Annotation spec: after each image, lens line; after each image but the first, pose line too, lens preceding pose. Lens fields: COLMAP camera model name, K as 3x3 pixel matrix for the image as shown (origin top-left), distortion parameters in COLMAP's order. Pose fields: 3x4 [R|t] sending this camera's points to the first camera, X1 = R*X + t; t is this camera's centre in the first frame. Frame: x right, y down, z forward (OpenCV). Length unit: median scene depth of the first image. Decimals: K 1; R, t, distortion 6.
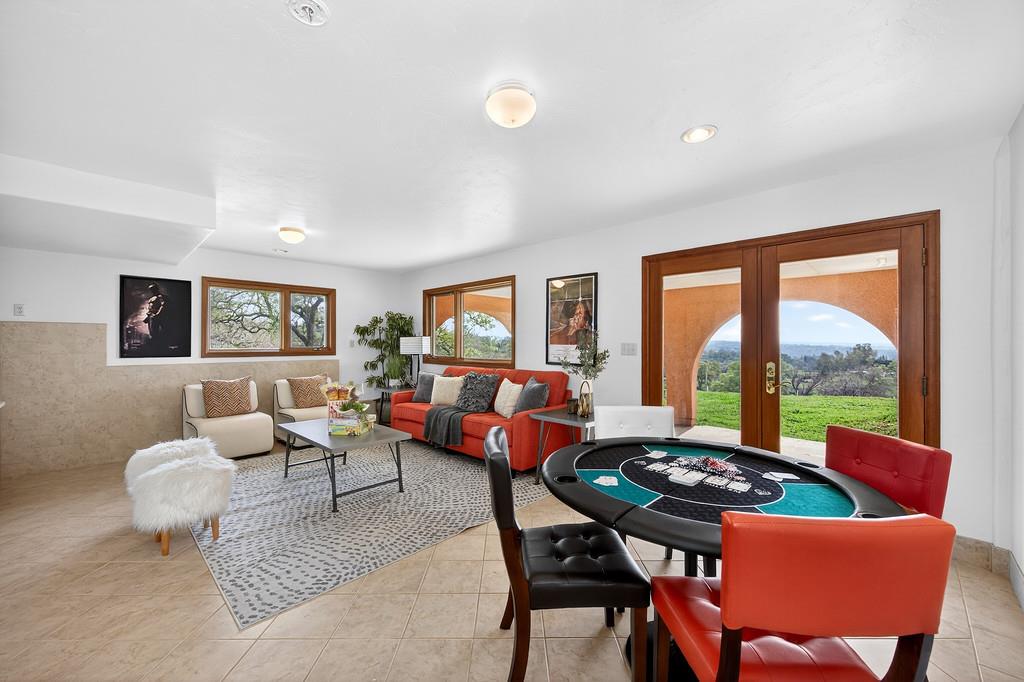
lens RADIAL K [[403.1, 0, 512.8], [0, 403.1, 342.6], [0, 0, 1]] dist [-0.000760, -0.000106]
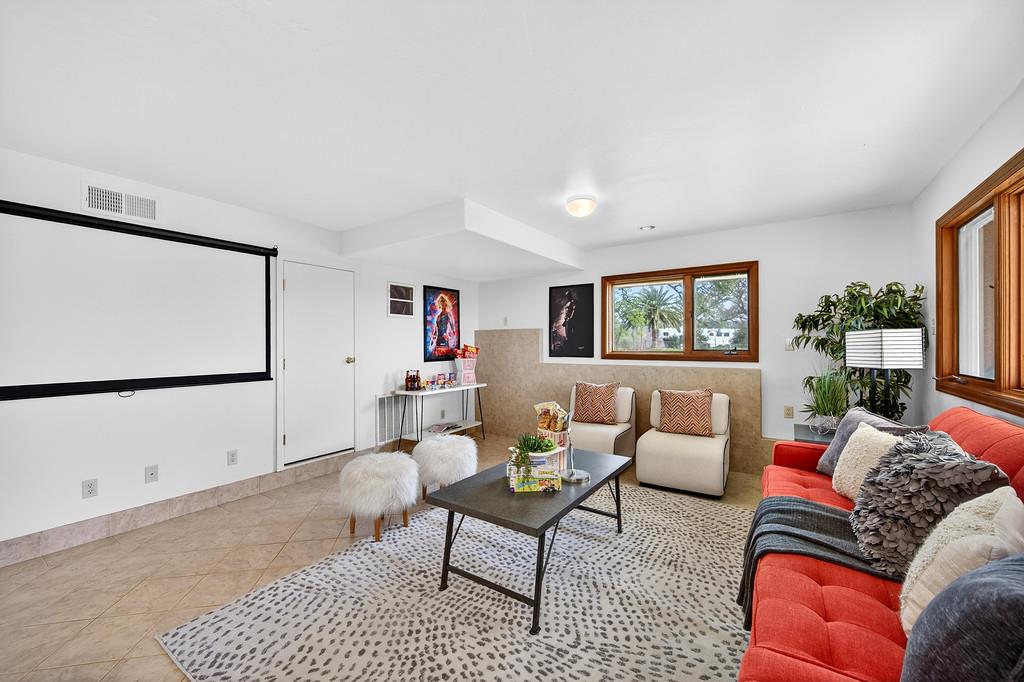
lens RADIAL K [[403.1, 0, 512.6], [0, 403.1, 341.3], [0, 0, 1]] dist [-0.000760, -0.000106]
pose [[0.172650, -0.010956, -0.984922, 0.168603], [0.000713, 0.999939, -0.010998, 0.005299], [0.984983, 0.001196, 0.172648, 0.656289]]
